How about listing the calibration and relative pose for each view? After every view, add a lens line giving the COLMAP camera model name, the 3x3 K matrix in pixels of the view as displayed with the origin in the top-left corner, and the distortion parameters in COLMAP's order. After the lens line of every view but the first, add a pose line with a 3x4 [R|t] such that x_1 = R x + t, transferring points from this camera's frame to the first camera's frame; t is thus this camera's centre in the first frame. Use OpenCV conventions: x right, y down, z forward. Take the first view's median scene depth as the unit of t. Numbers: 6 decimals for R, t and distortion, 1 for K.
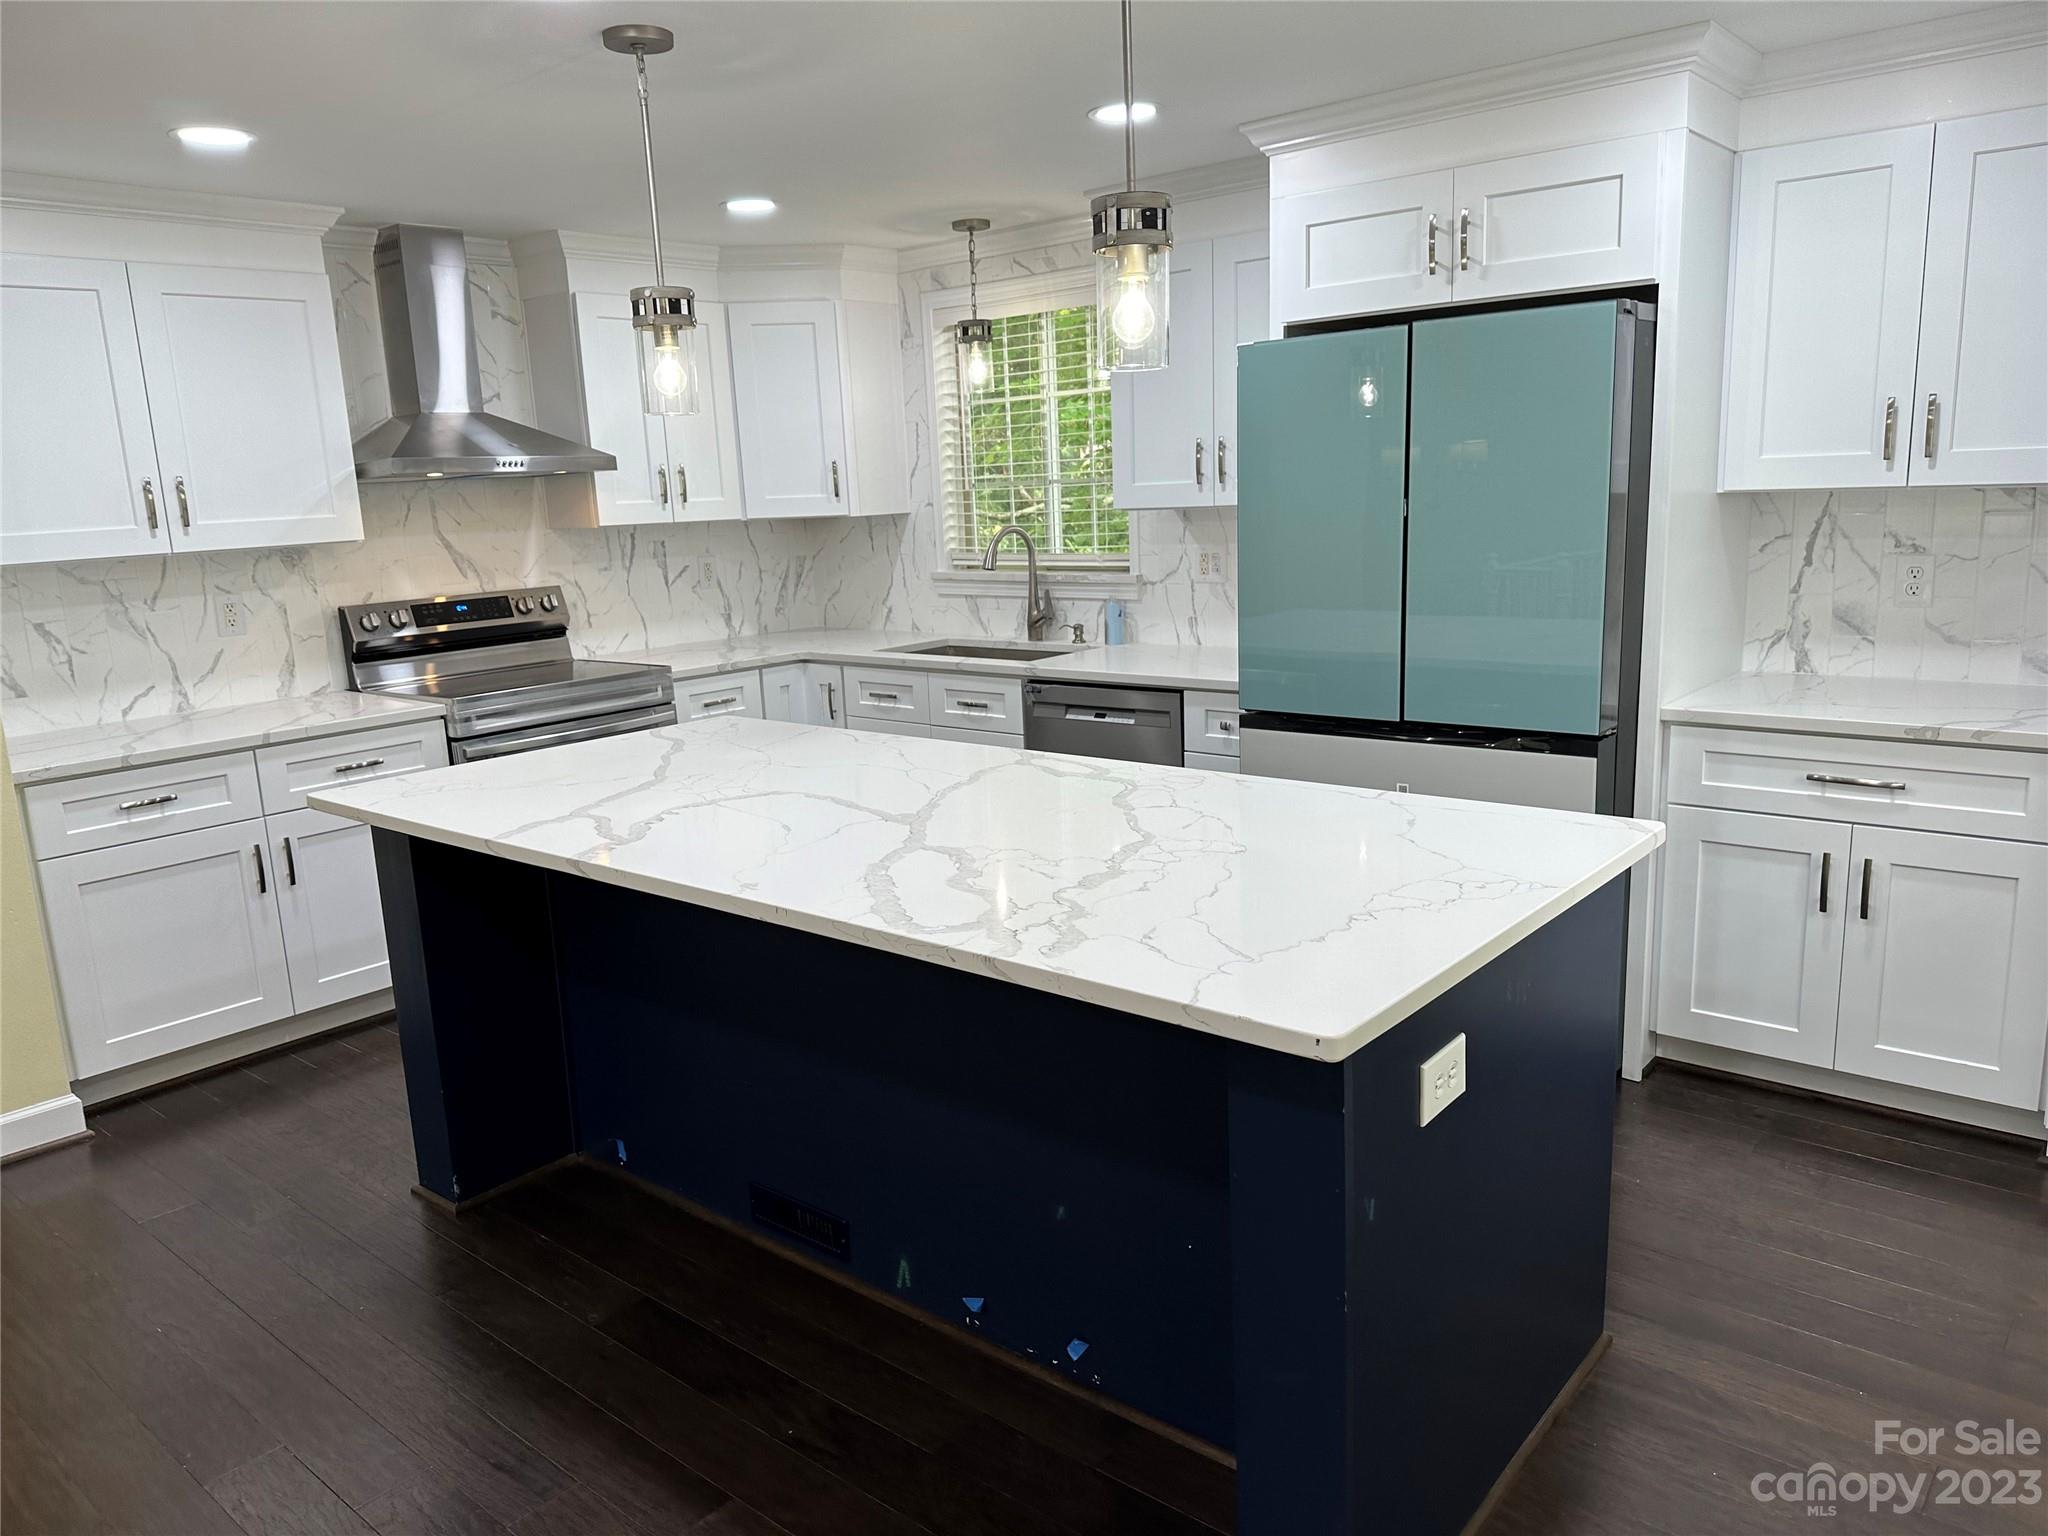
lens RADIAL K [[1431.1, 0, 1018.5], [0, 1431.1, 776.4], [0, 0, 1]] dist [0.098820, -0.149359]
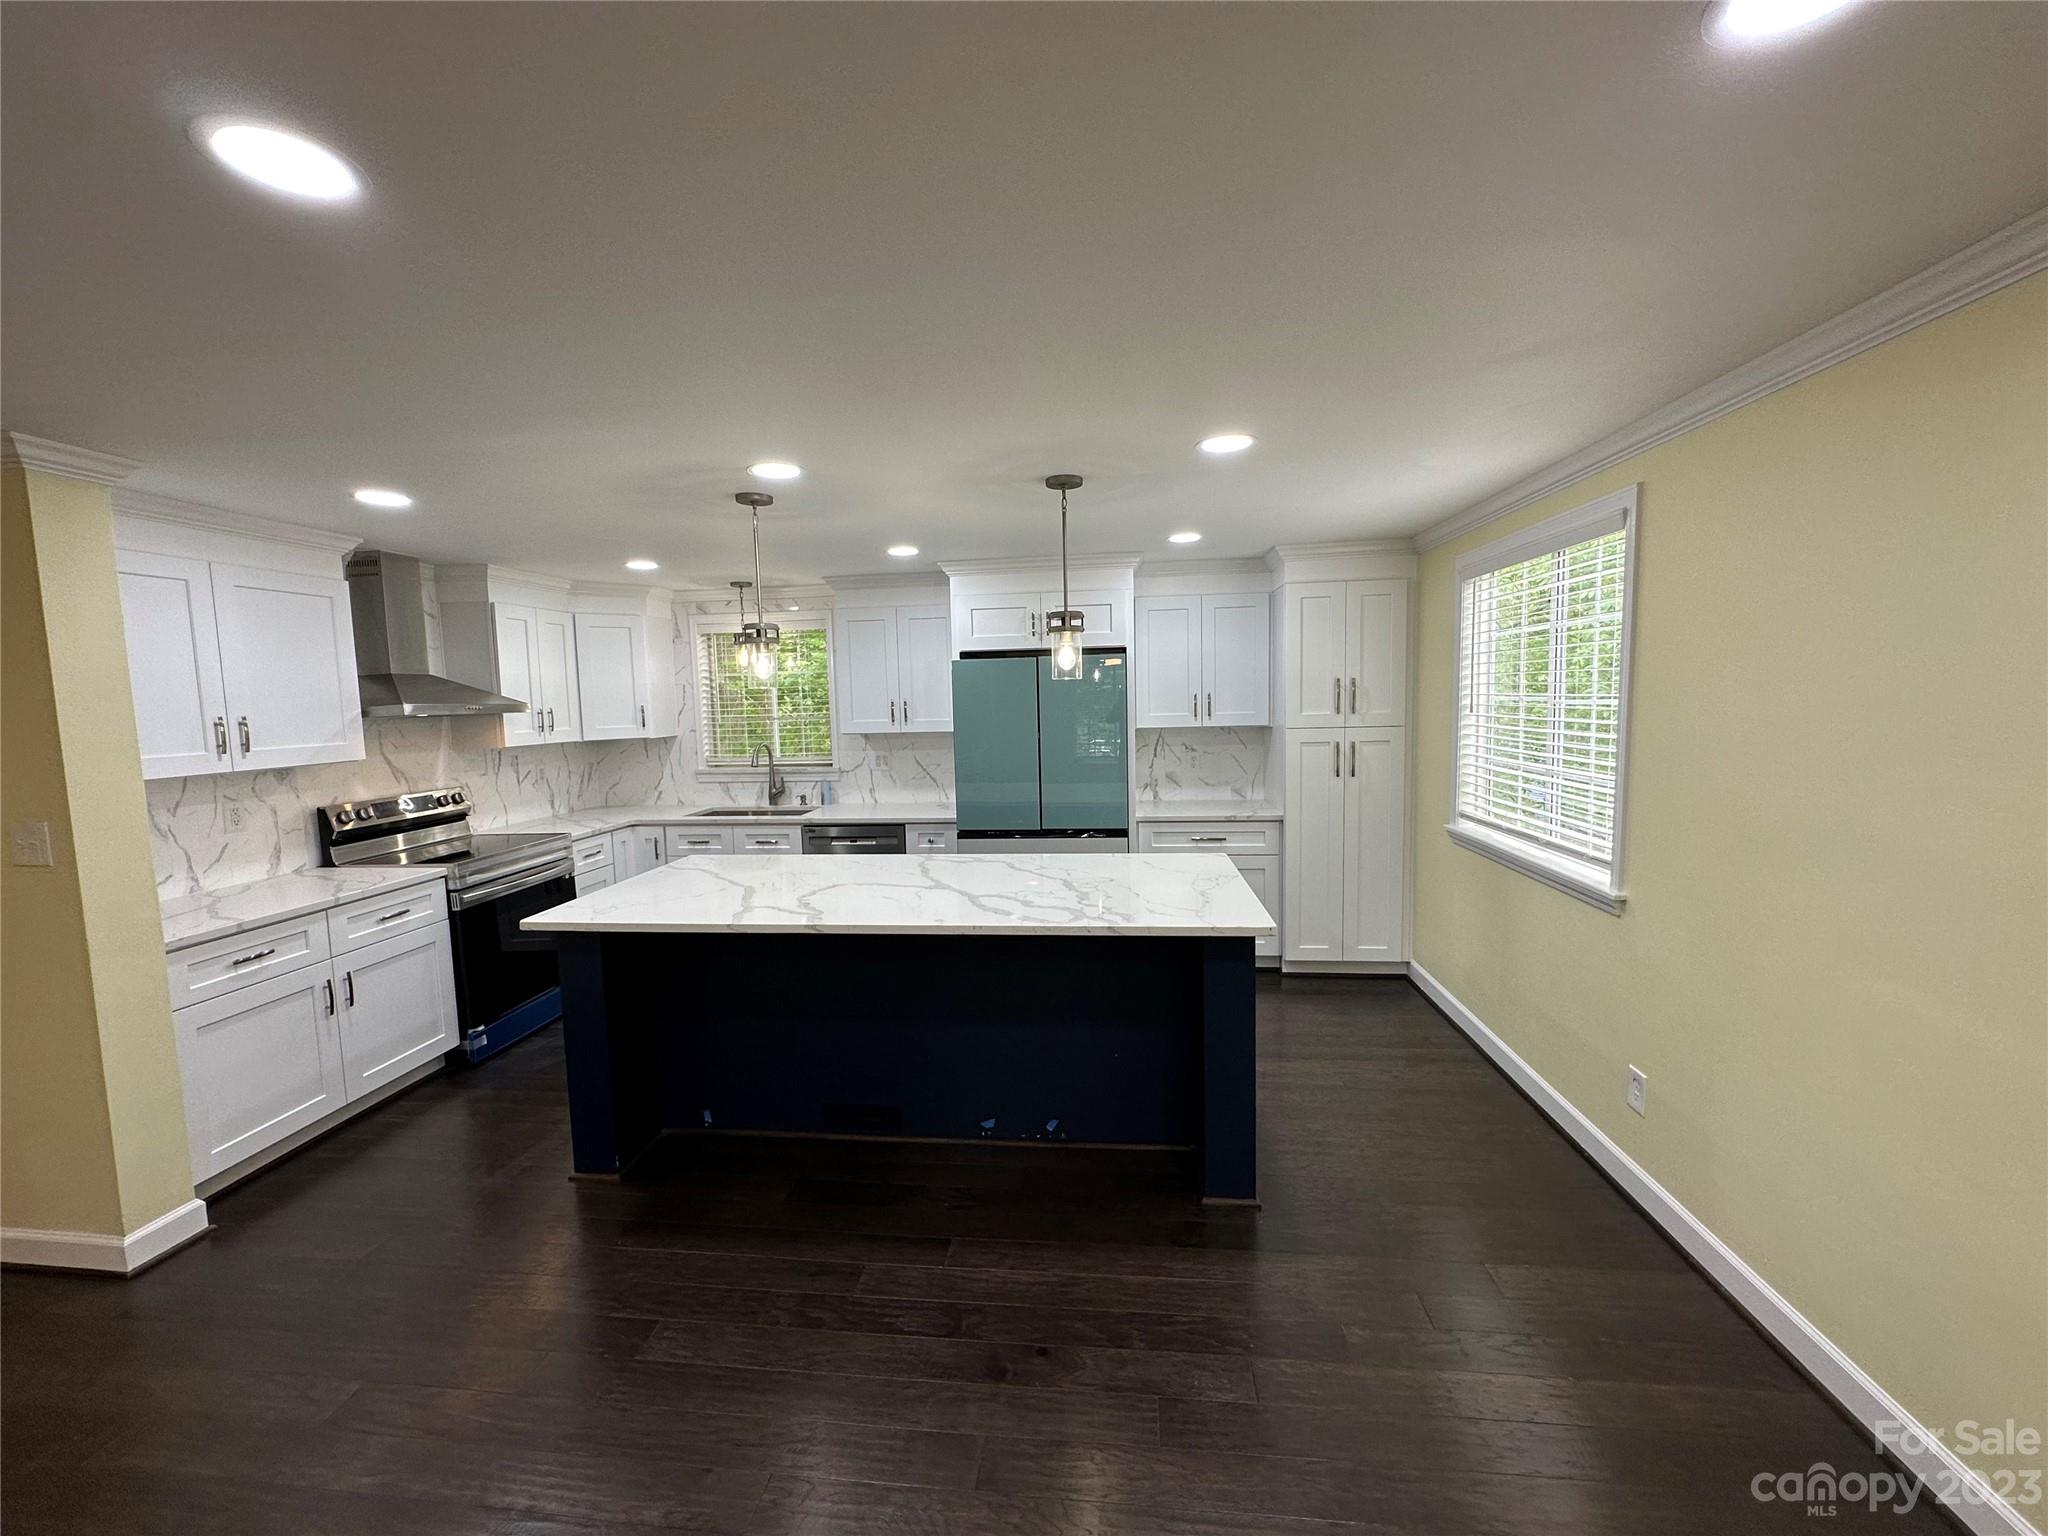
lens RADIAL K [[816.7, 0, 1024.8], [0, 816.7, 769.8], [0, 0, 1]] dist [-0.003578, 0.000668]
pose [[0.828332, -0.028256, 0.559525, -0.394388], [0.103402, 0.989280, -0.103121, -0.001648], [-0.550613, 0.143275, 0.822373, -0.025508]]
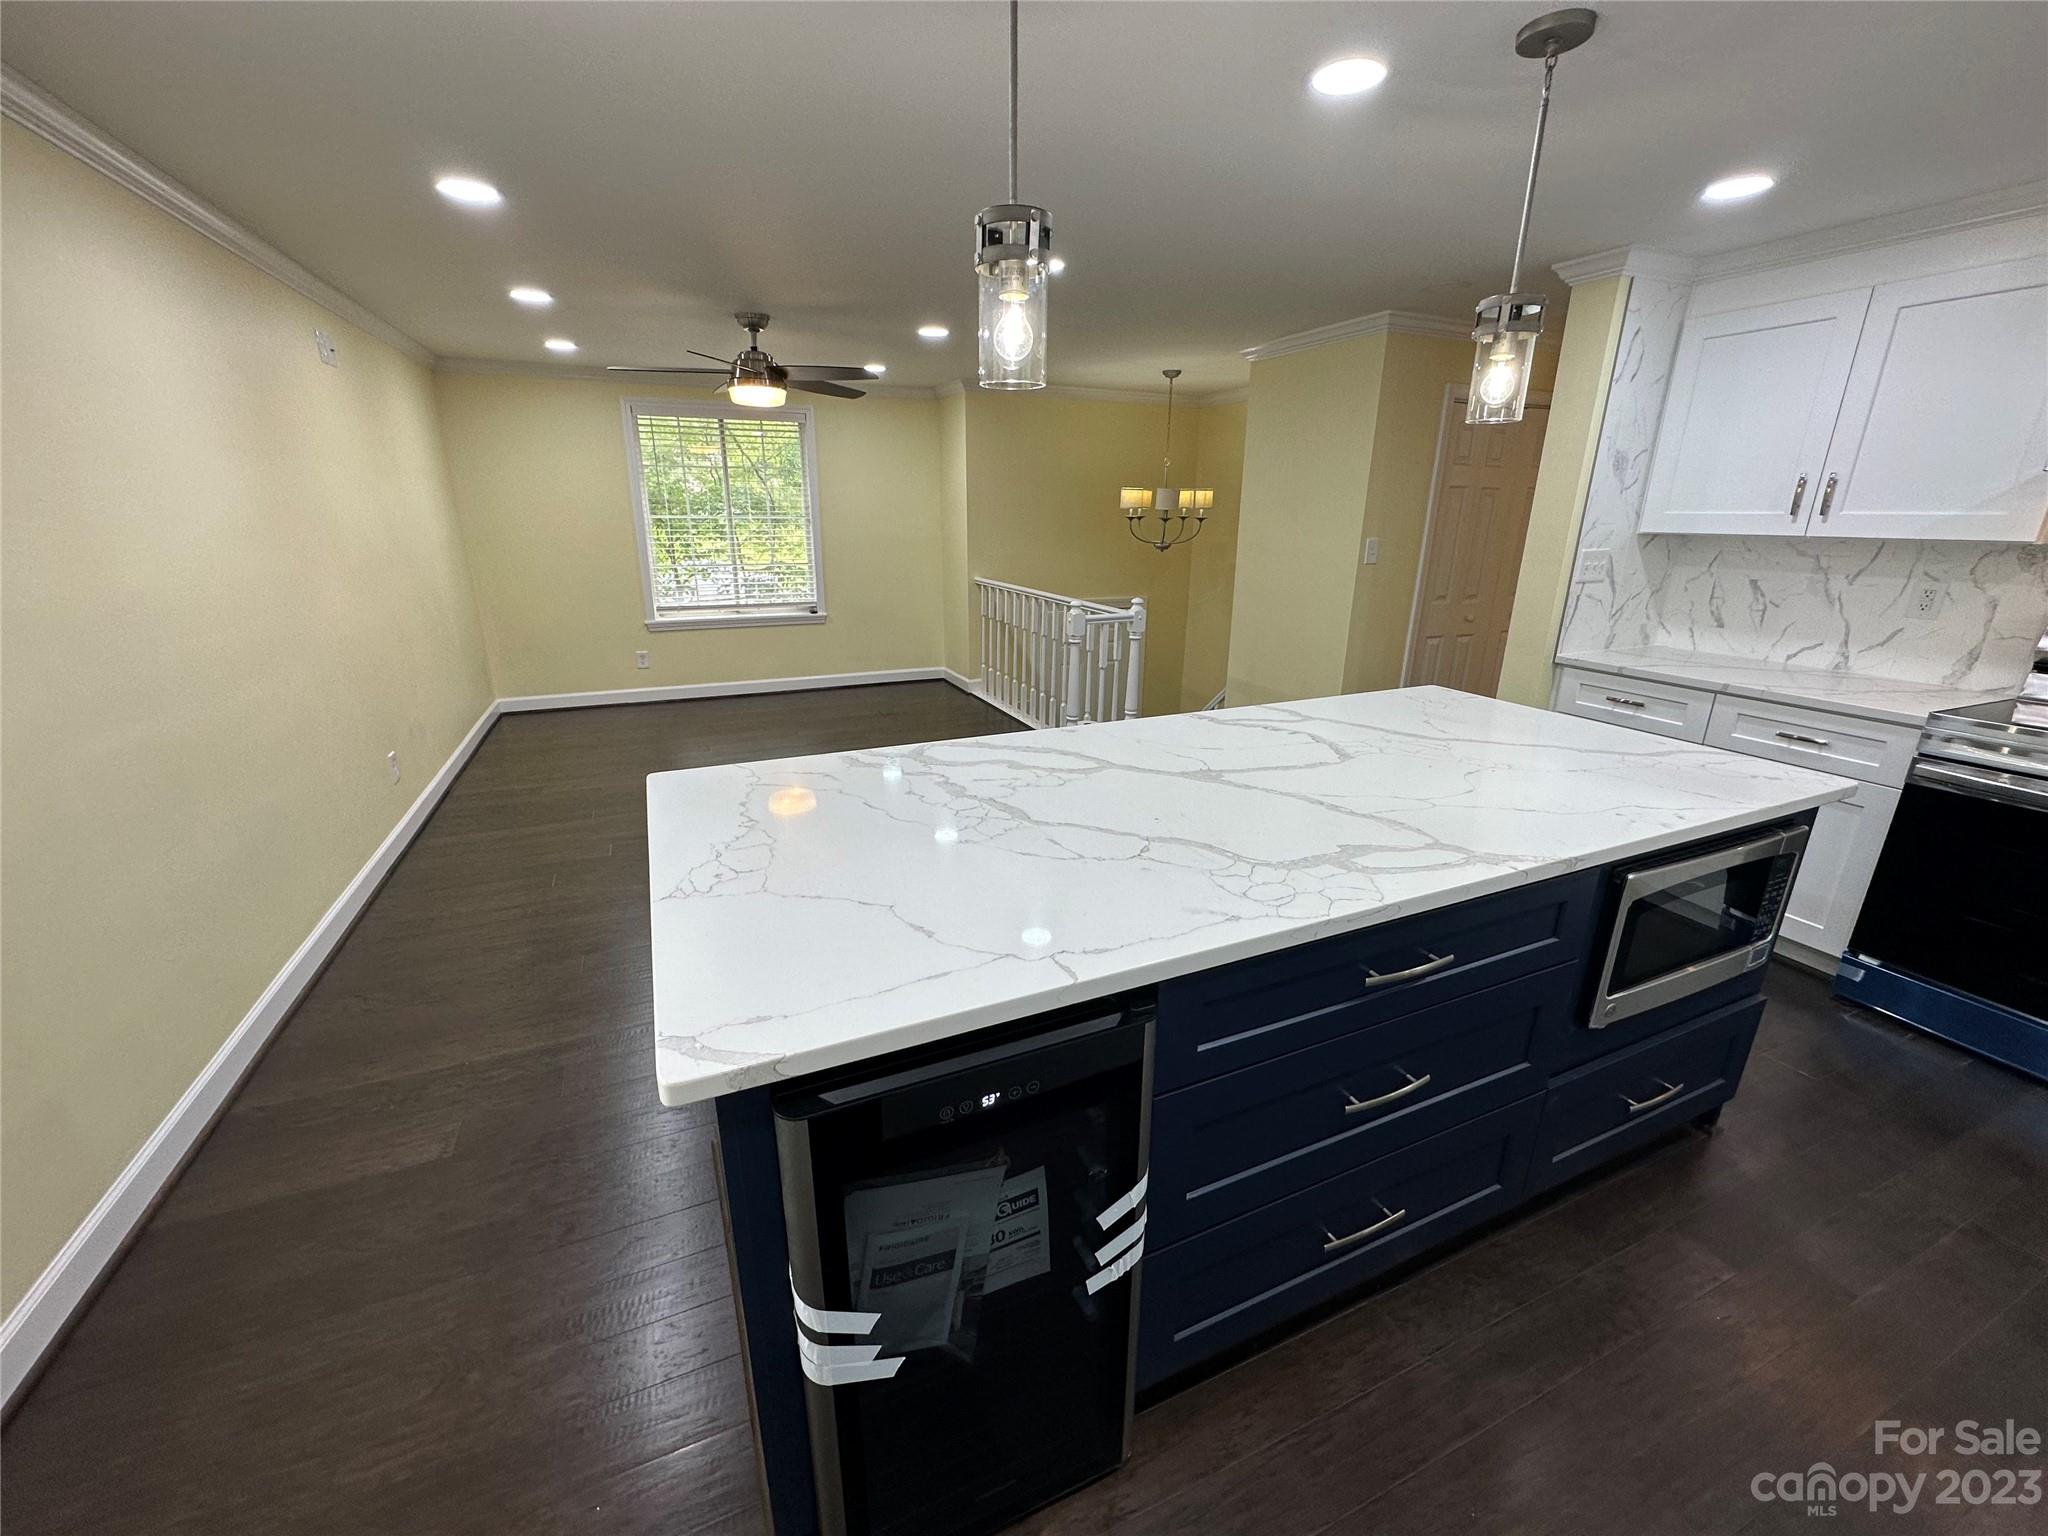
lens RADIAL K [[816.7, 0, 1024.8], [0, 816.7, 769.8], [0, 0, 1]] dist [-0.003578, 0.000668]
pose [[-0.430670, 0.315289, -0.845646, 0.364904], [-0.171277, 0.891413, 0.419580, -0.152771], [0.886108, 0.325541, -0.329903, 0.697504]]
